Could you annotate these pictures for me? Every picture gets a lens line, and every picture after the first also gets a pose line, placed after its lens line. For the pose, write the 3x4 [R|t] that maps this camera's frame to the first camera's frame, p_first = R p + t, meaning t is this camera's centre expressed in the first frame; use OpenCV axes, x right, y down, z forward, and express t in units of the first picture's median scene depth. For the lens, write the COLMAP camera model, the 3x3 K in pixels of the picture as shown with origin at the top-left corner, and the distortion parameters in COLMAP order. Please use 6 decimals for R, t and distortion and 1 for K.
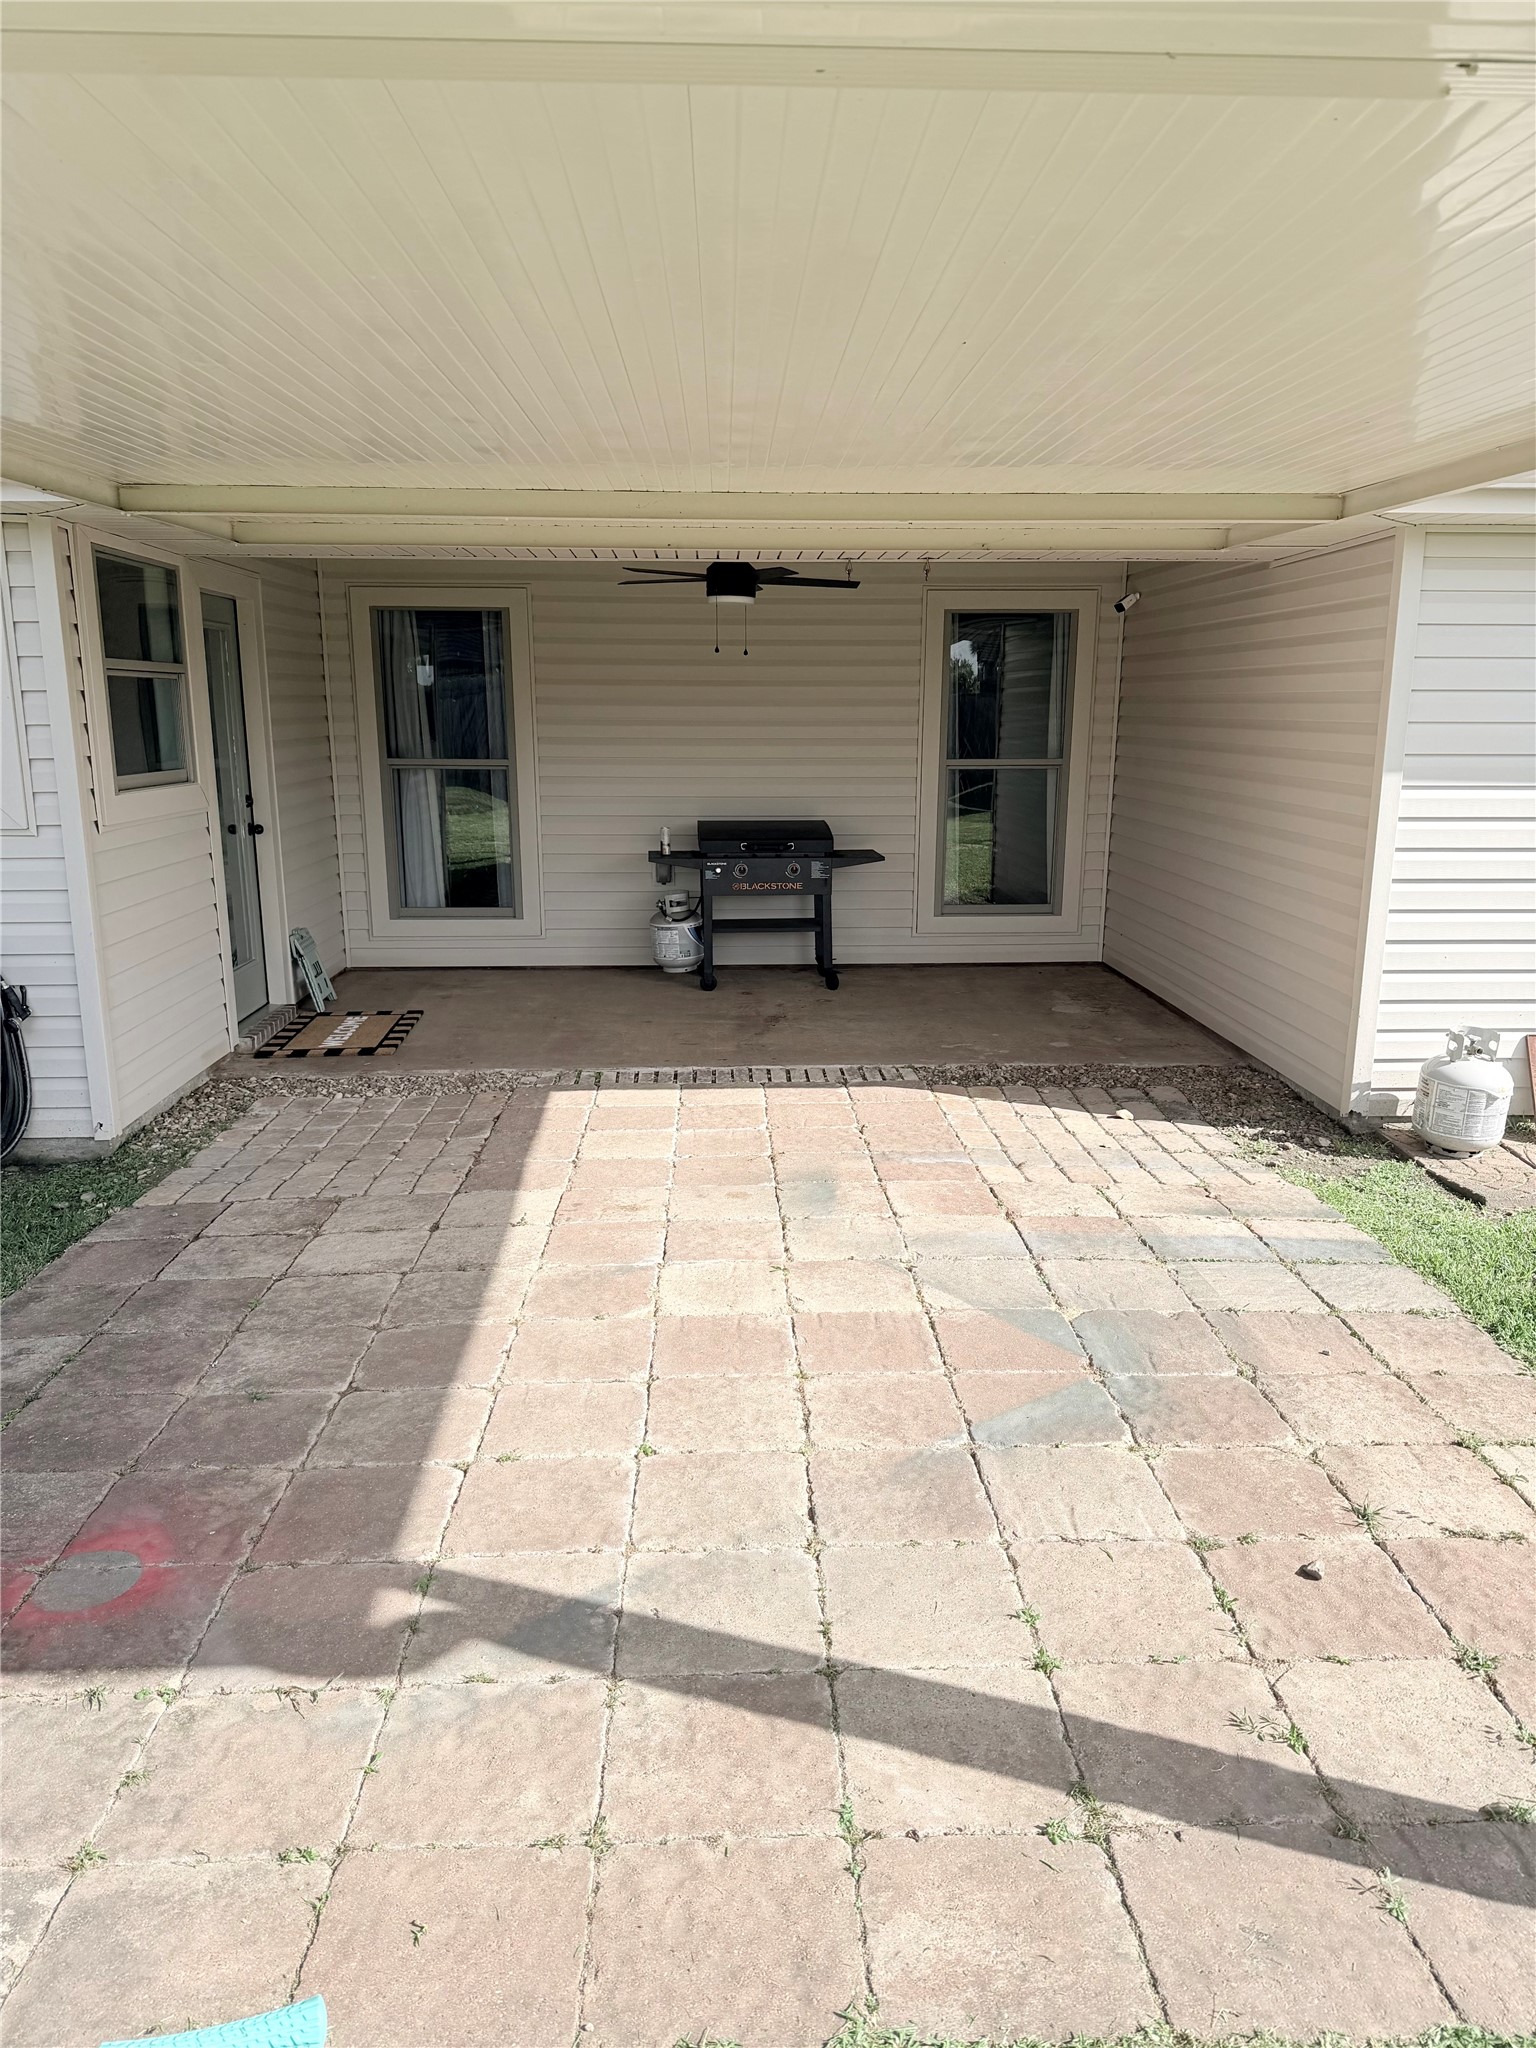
lens RADIAL K [[1367.8, 0, 774.8], [0, 1367.8, 1021.4], [0, 0, 1]] dist [0.131843, -0.130029]
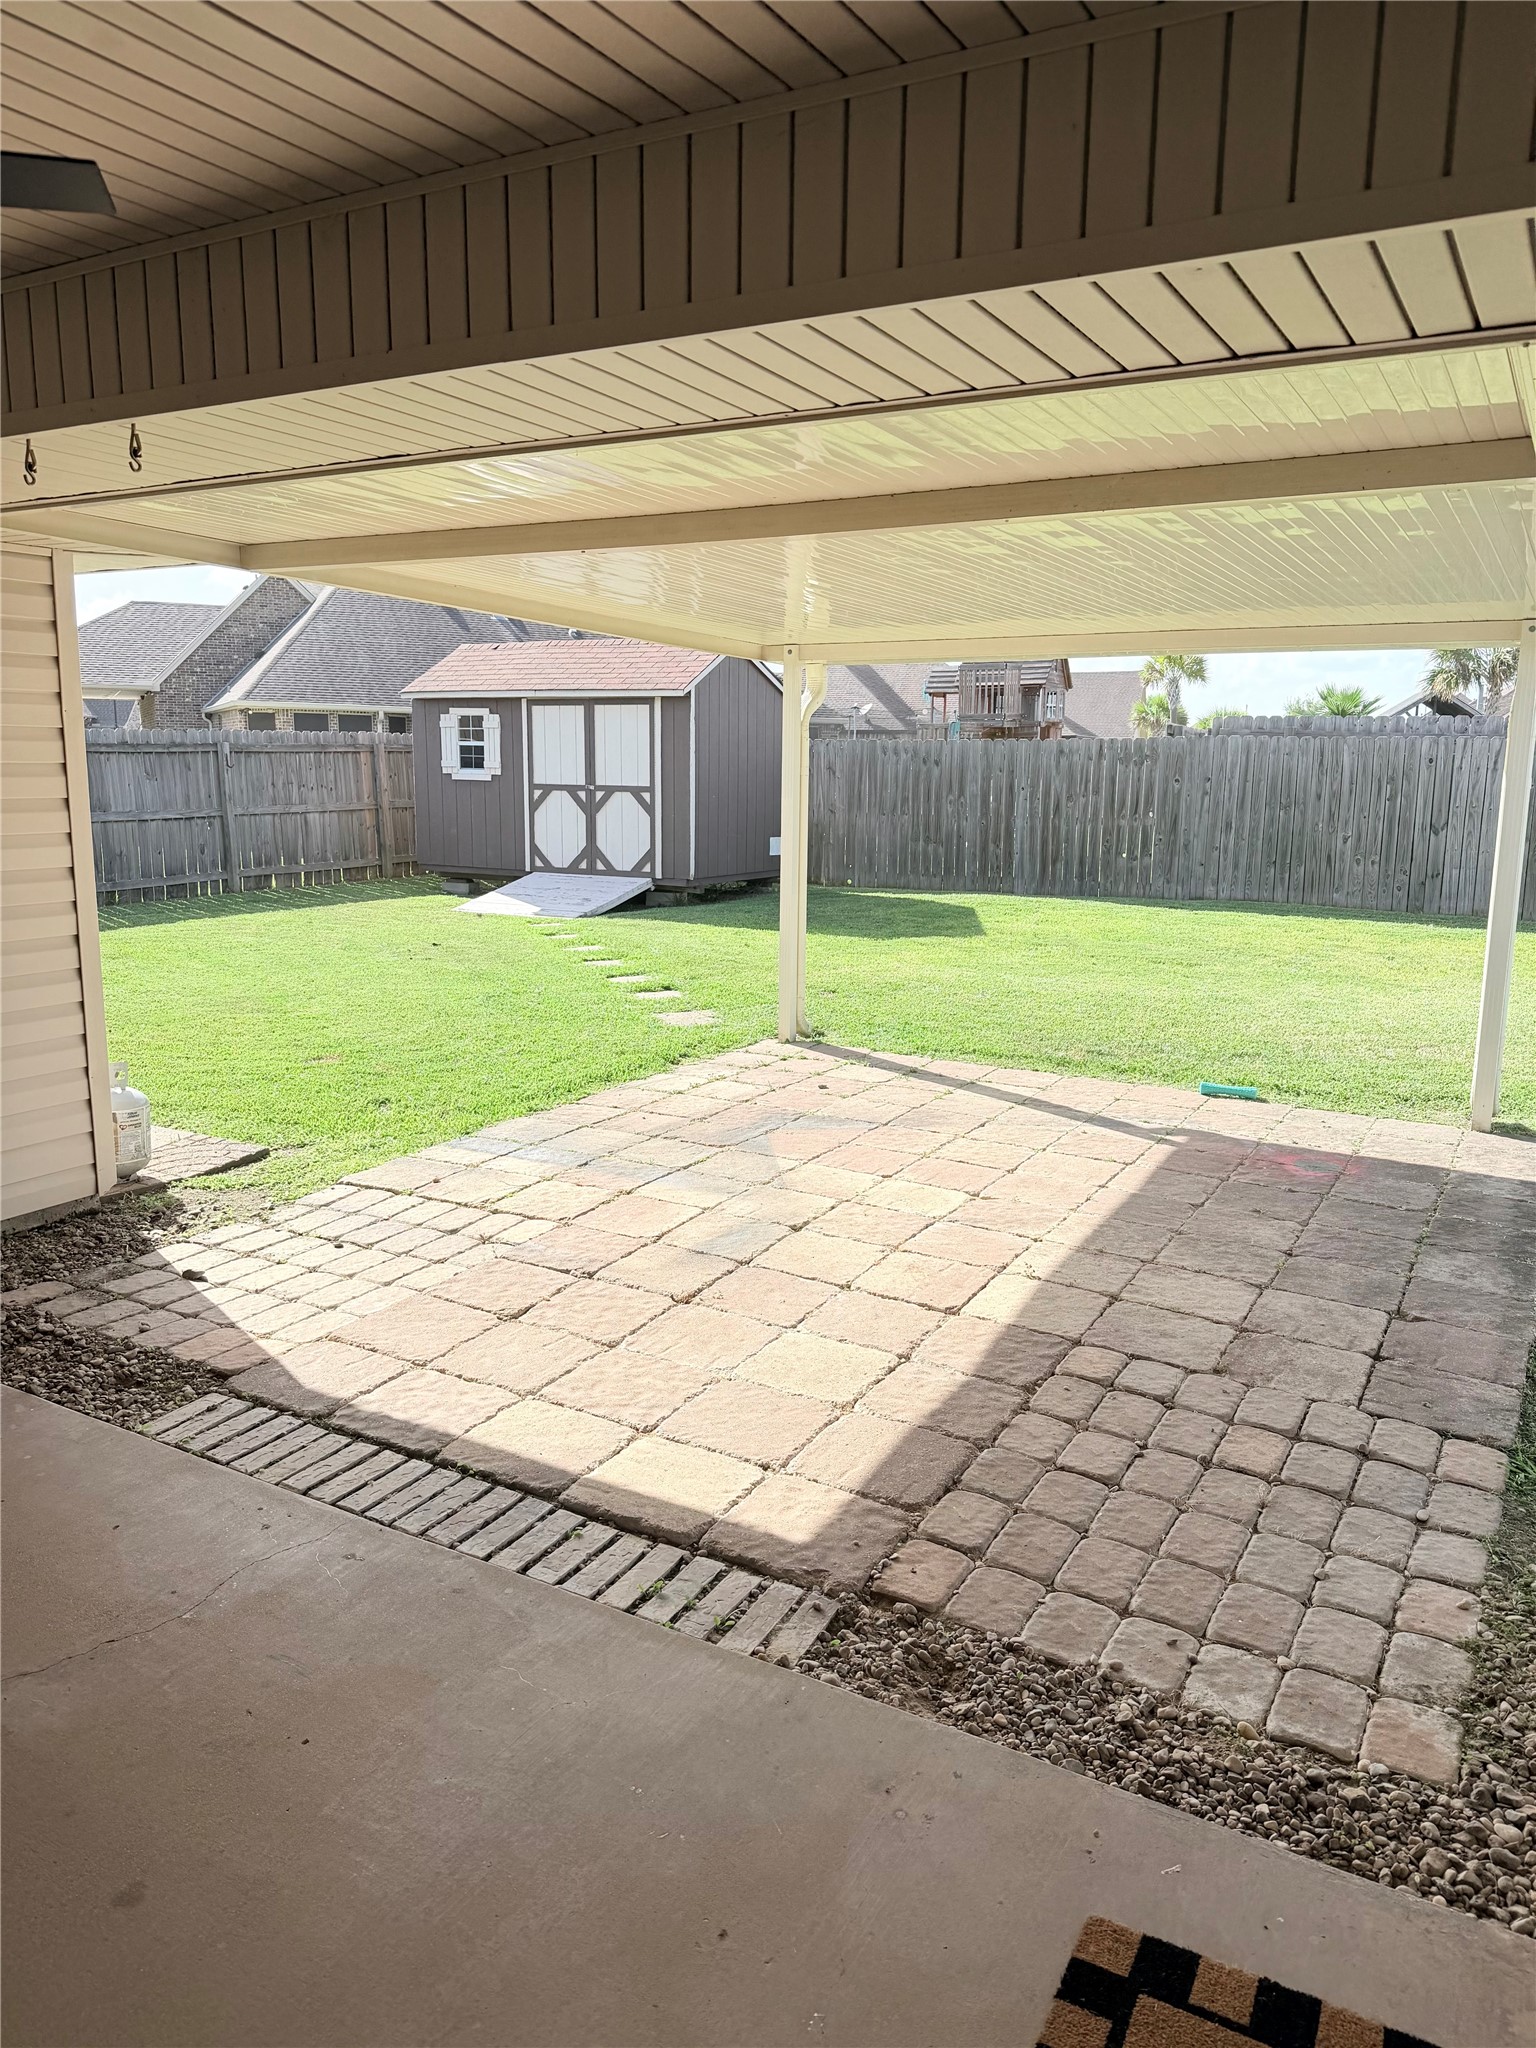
lens RADIAL K [[1433.9, 0, 761.3], [0, 1433.9, 1026.1], [0, 0, 1]] dist [0.149860, -0.305326]
pose [[-0.841376, -0.112822, 0.528543, -0.576879], [0.103897, 0.925960, 0.363047, -0.436383], [-0.530369, 0.360373, -0.767359, 1.924478]]
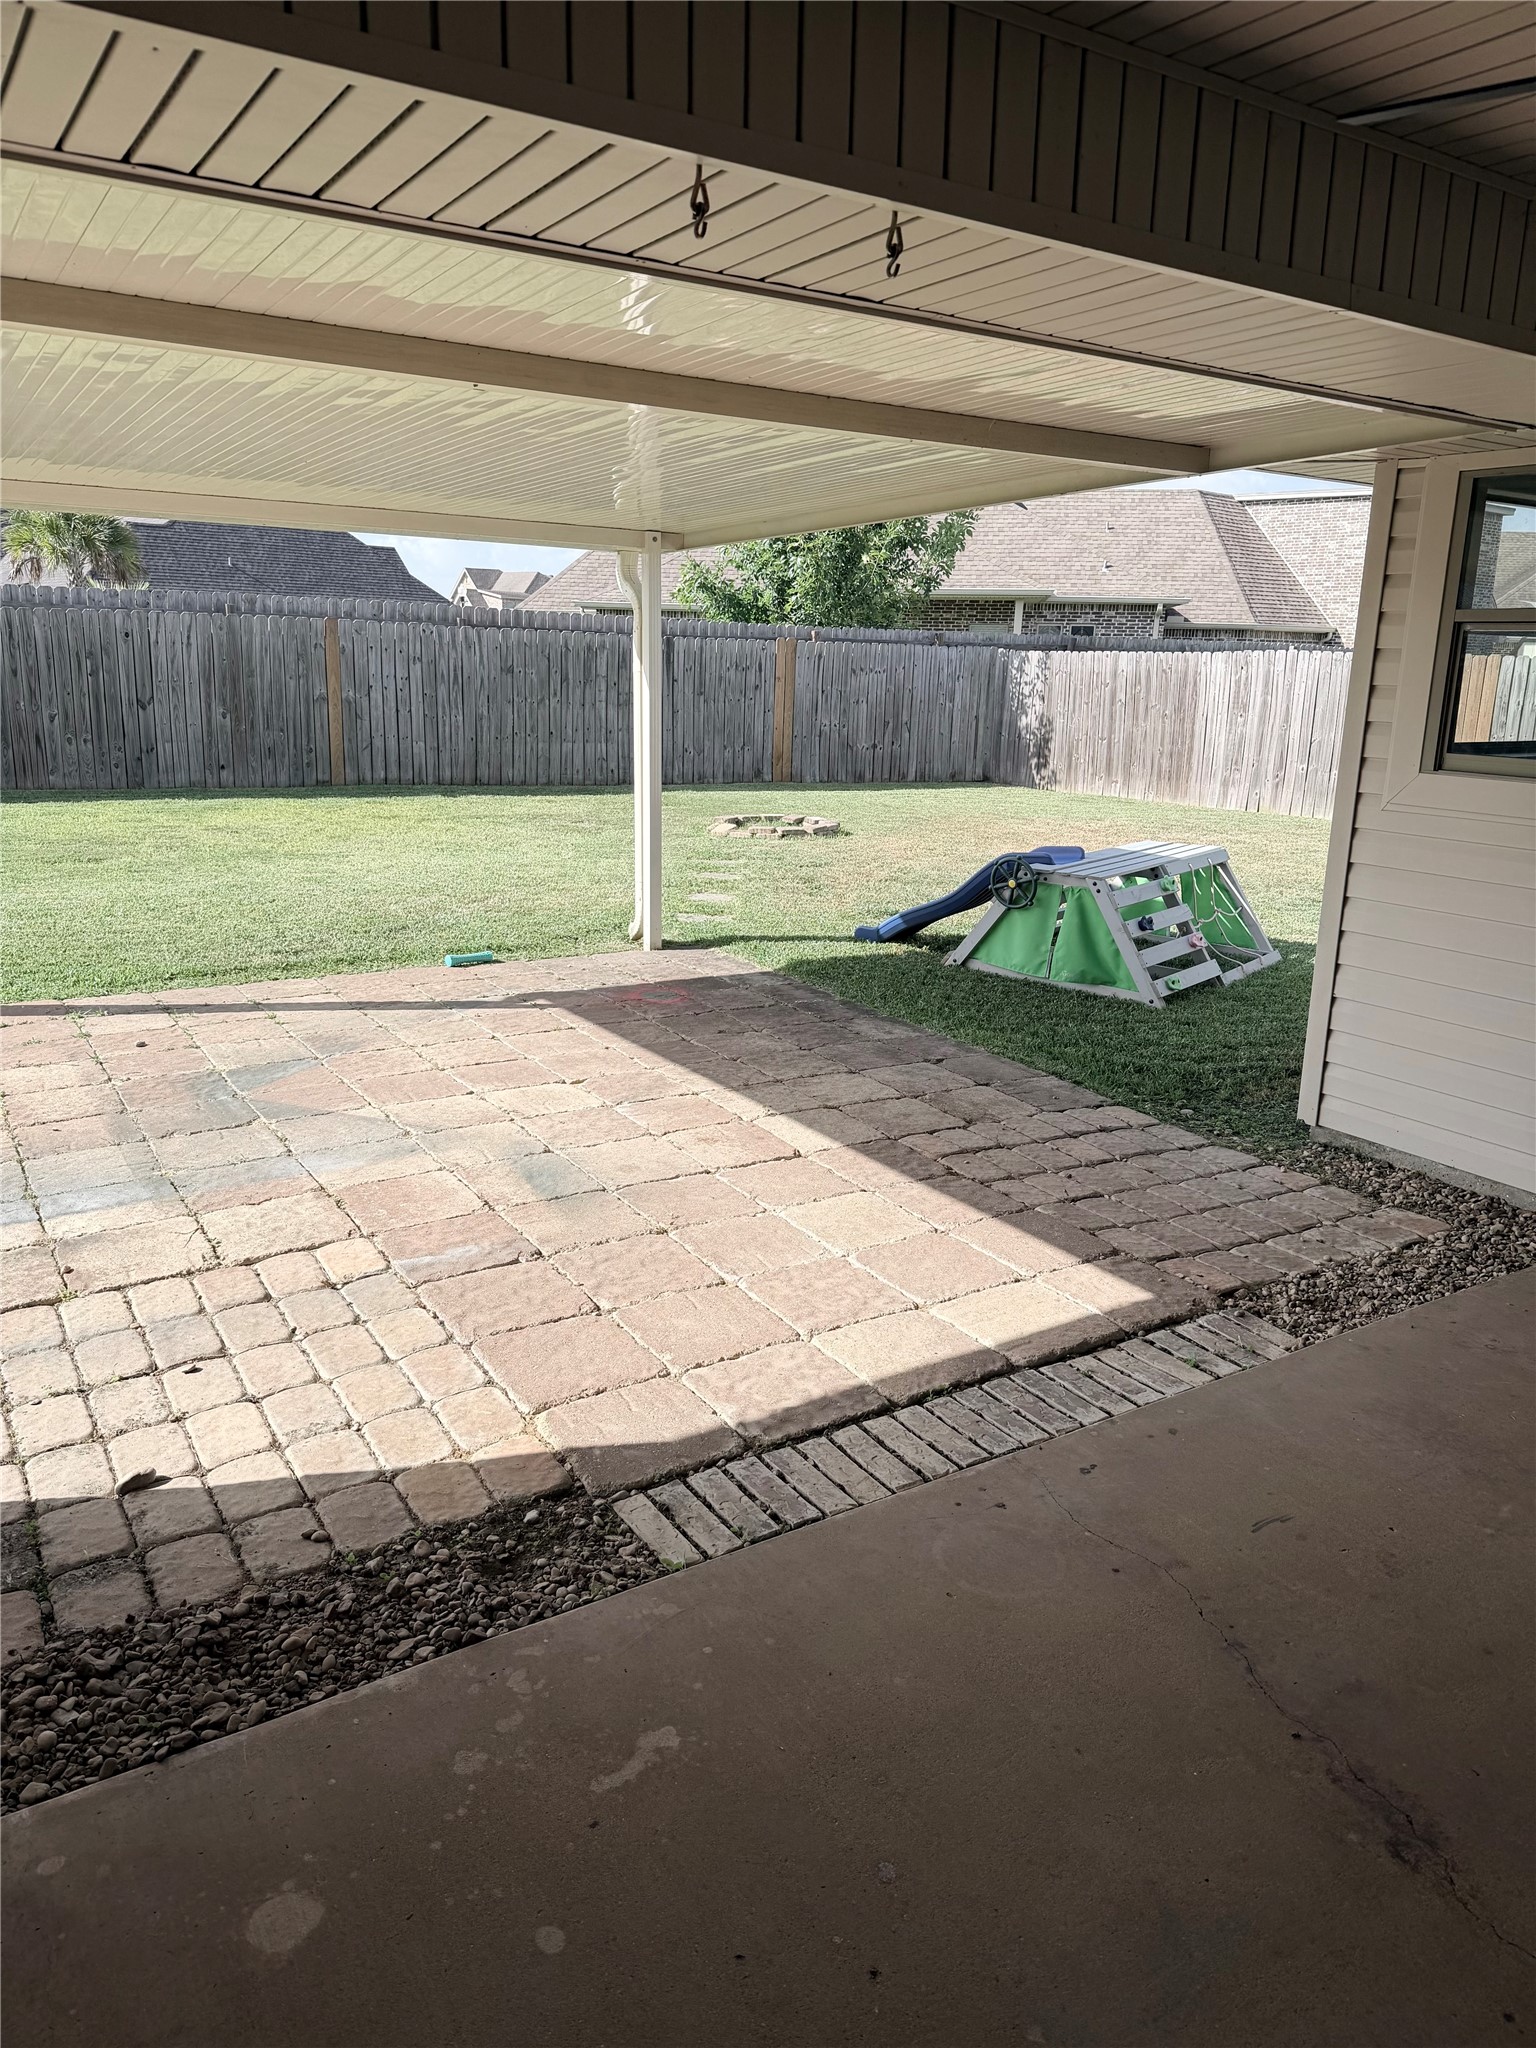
lens RADIAL K [[1433.9, 0, 761.3], [0, 1433.9, 1026.1], [0, 0, 1]] dist [0.149860, -0.305326]
pose [[-0.866108, 0.101031, -0.489540, 0.407124], [-0.135107, 0.895591, 0.423867, -0.434295], [0.481252, 0.433254, -0.762028, 1.950608]]
